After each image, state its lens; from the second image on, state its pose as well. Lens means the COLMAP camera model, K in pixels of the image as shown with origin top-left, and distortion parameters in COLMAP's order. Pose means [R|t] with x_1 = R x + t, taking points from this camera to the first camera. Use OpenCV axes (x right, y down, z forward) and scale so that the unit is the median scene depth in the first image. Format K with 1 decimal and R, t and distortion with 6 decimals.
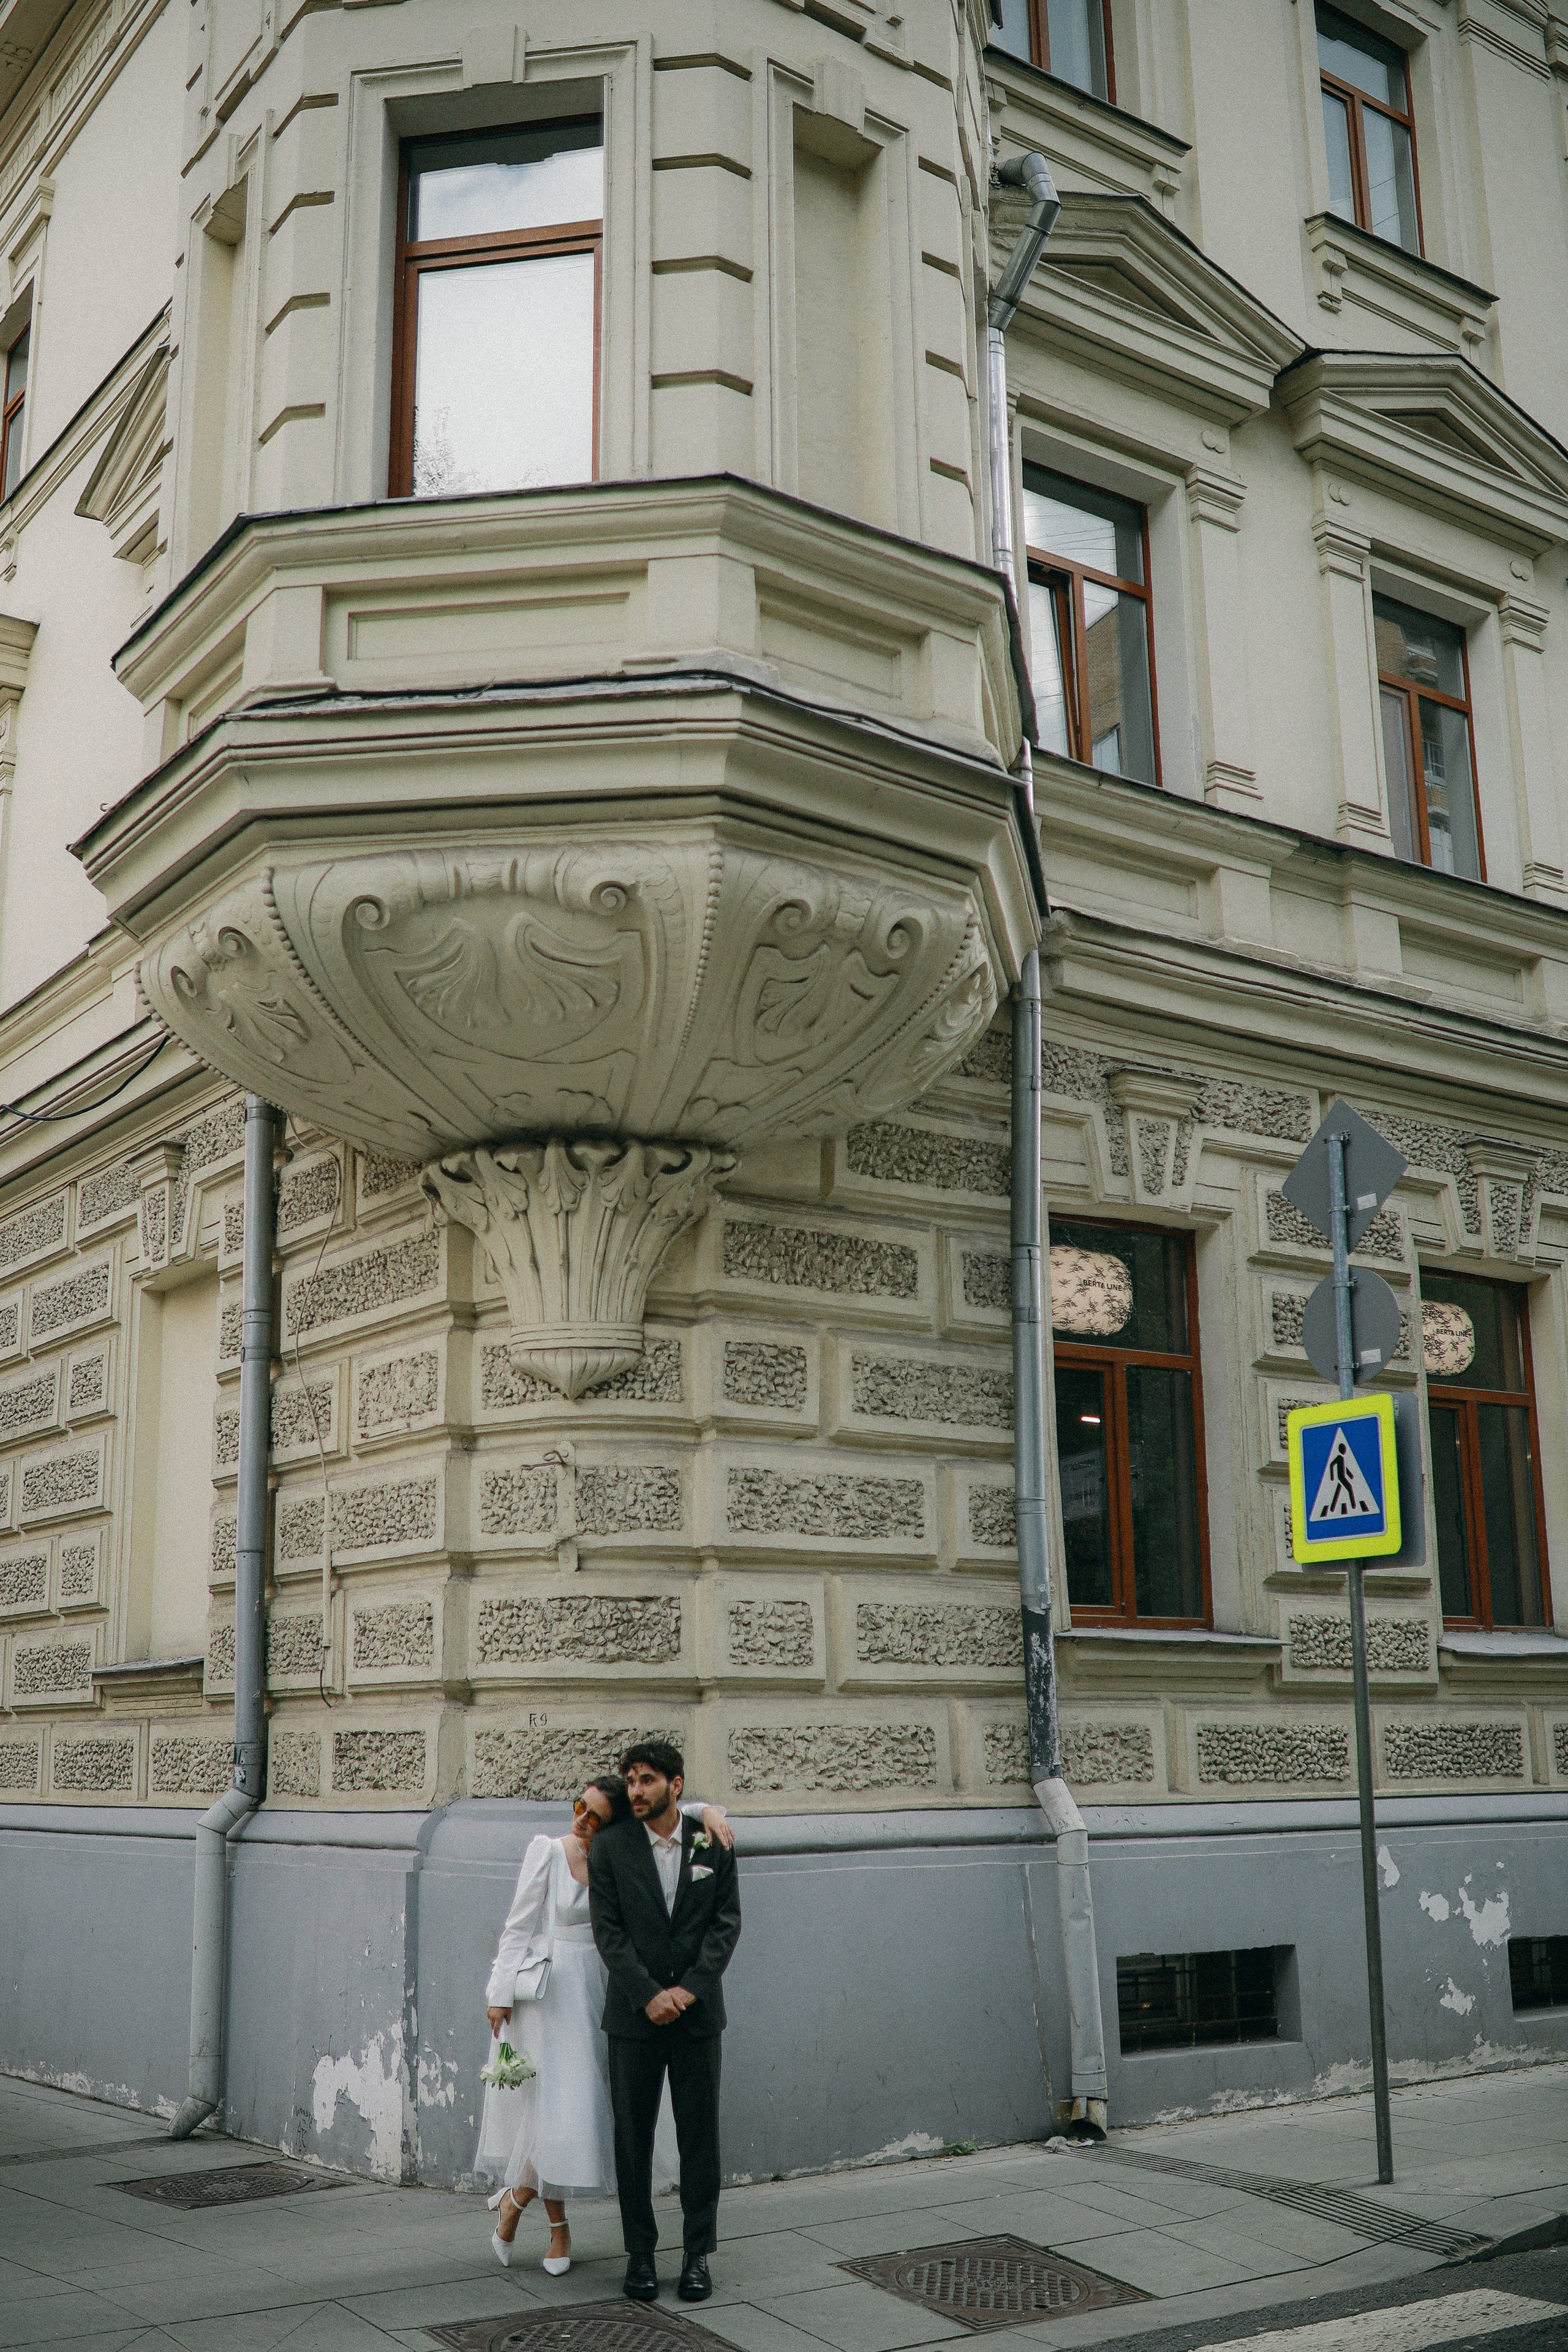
lens RADIAL K [[2582.9, 0, 787.2], [0, 2582.9, 1187.6], [0, 0, 1]] dist [-0.051132, 0.000000]
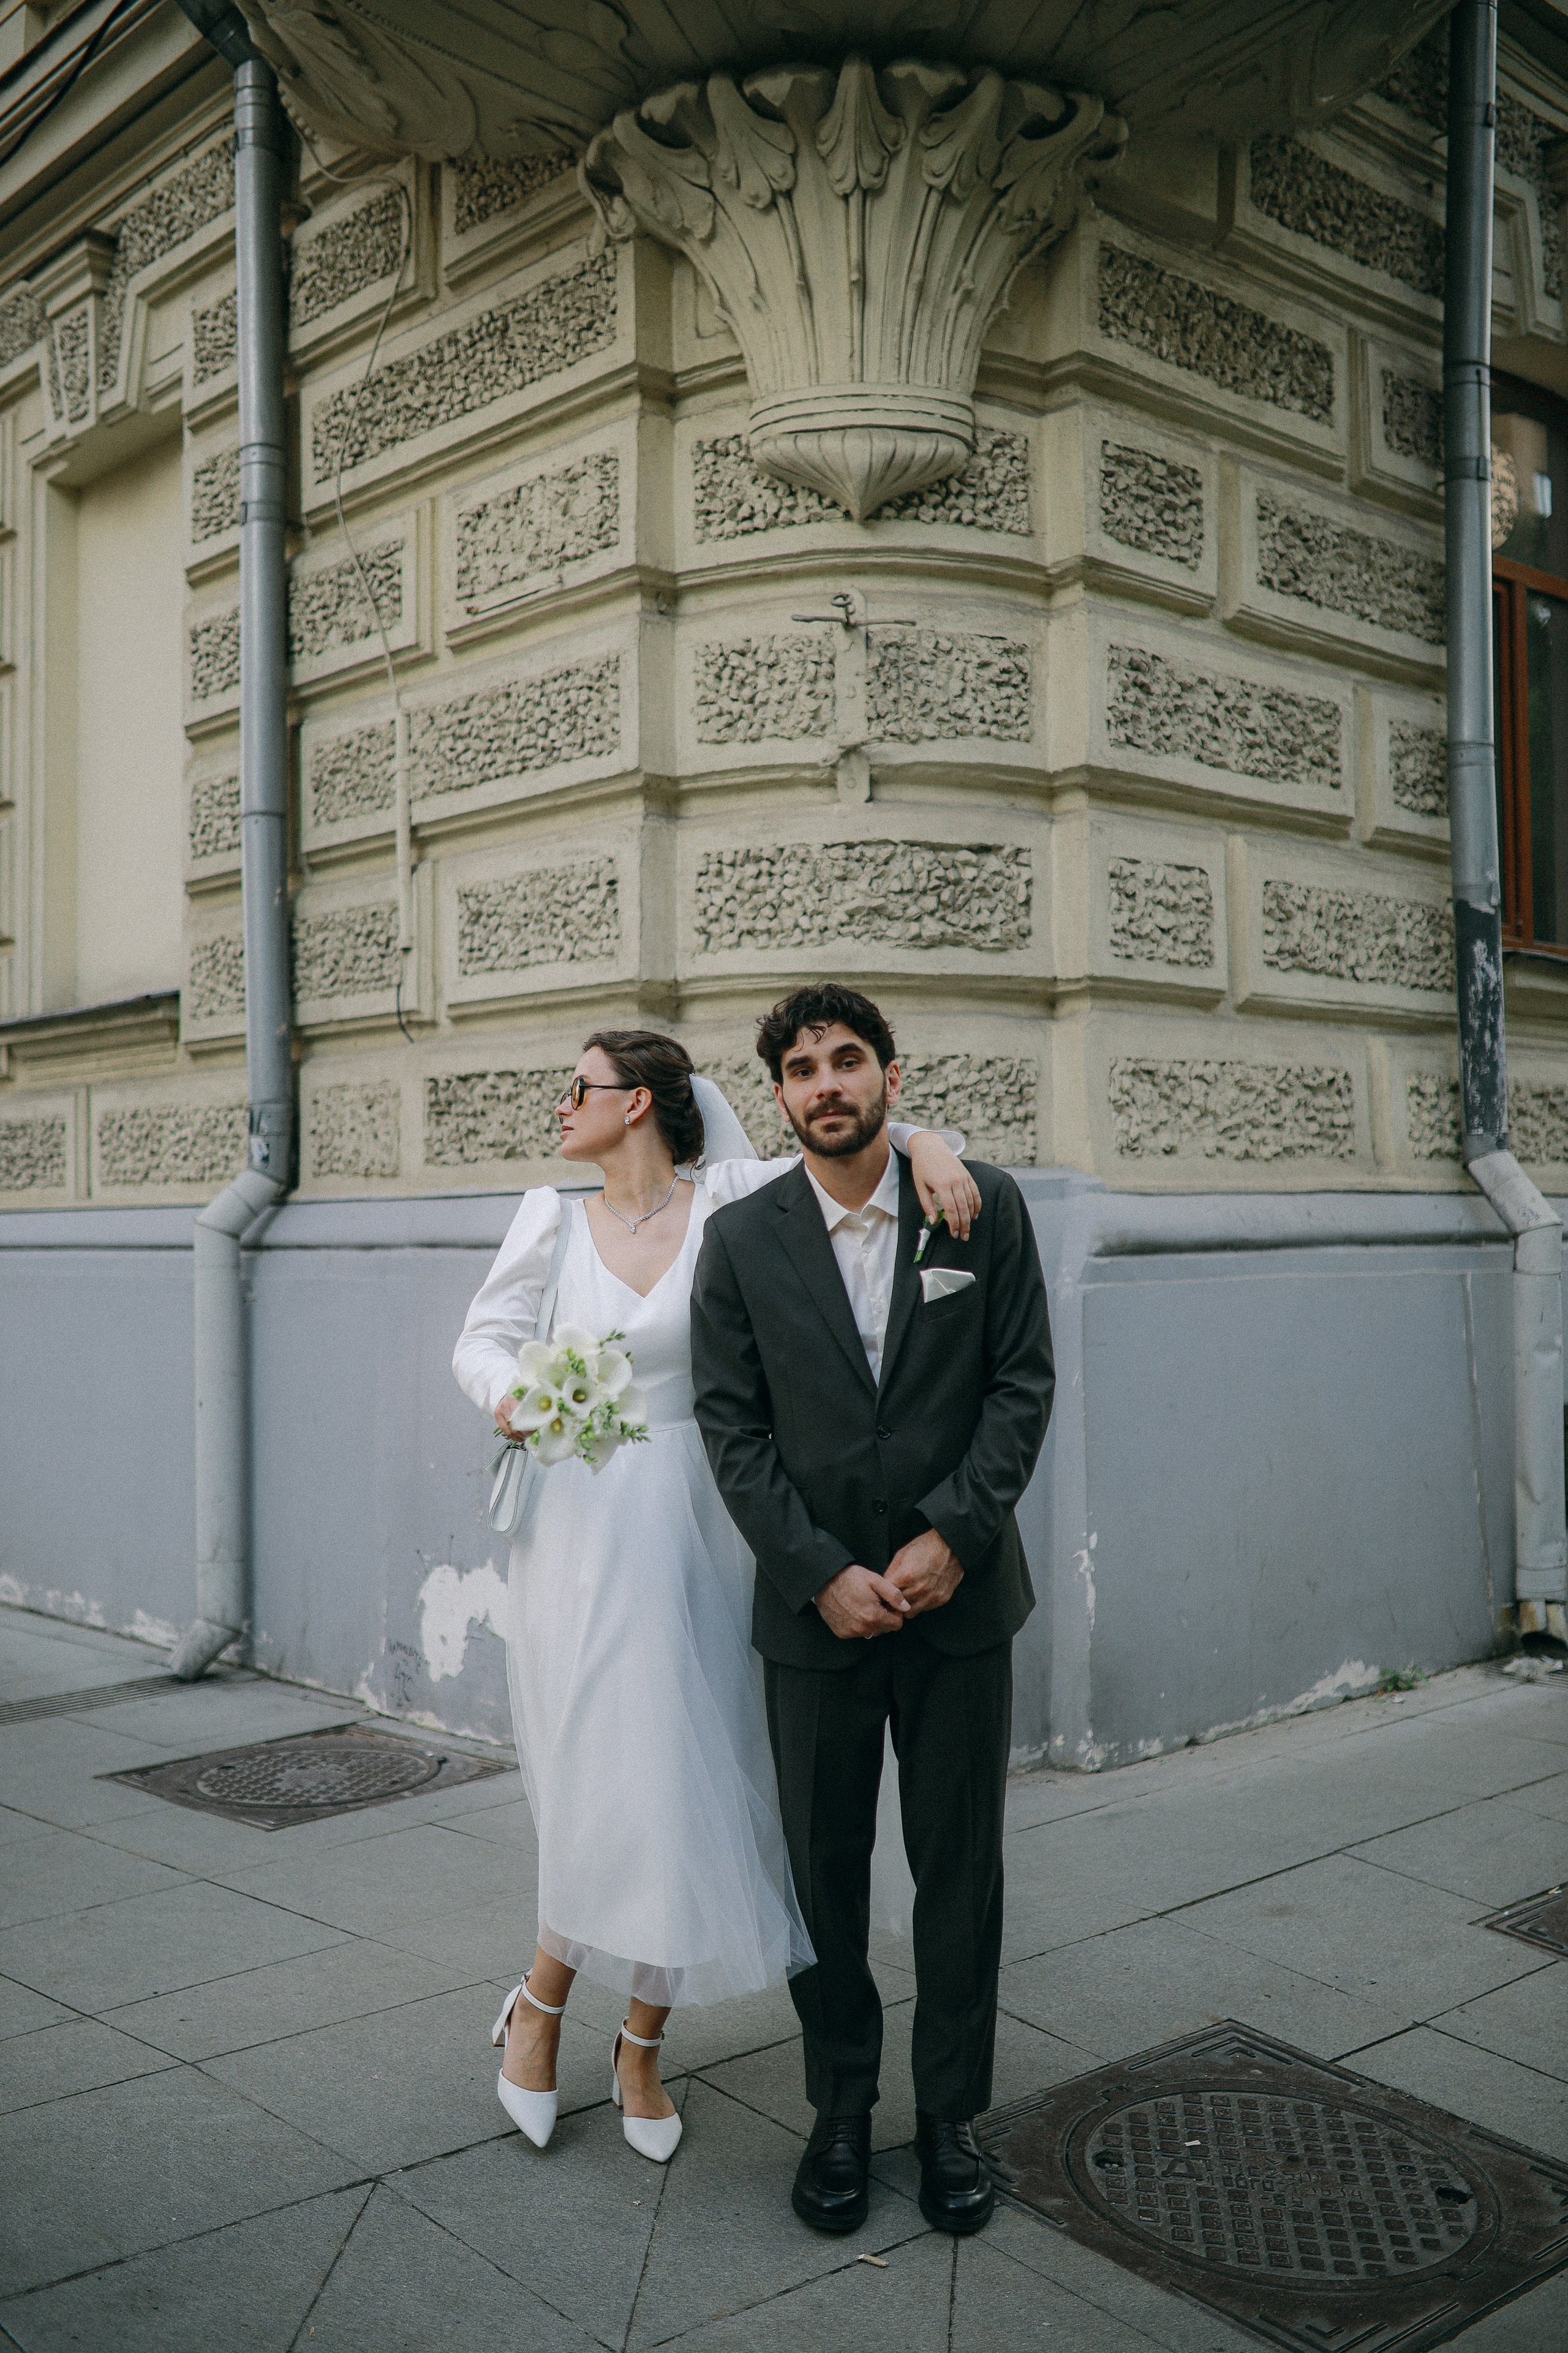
lens RADIAL K [[2270.4, 0, 784.0], [0, 2270.4, 1182.9], [0, 0, 1]] dist [-0.046336, 0.000000]
pose [[0.992394, 0.004534, 0.123020, -0.158837], [-0.028286, 0.980982, 0.192025, 0.127751], [-0.119810, -0.194044, 0.973649, 0.436930]]
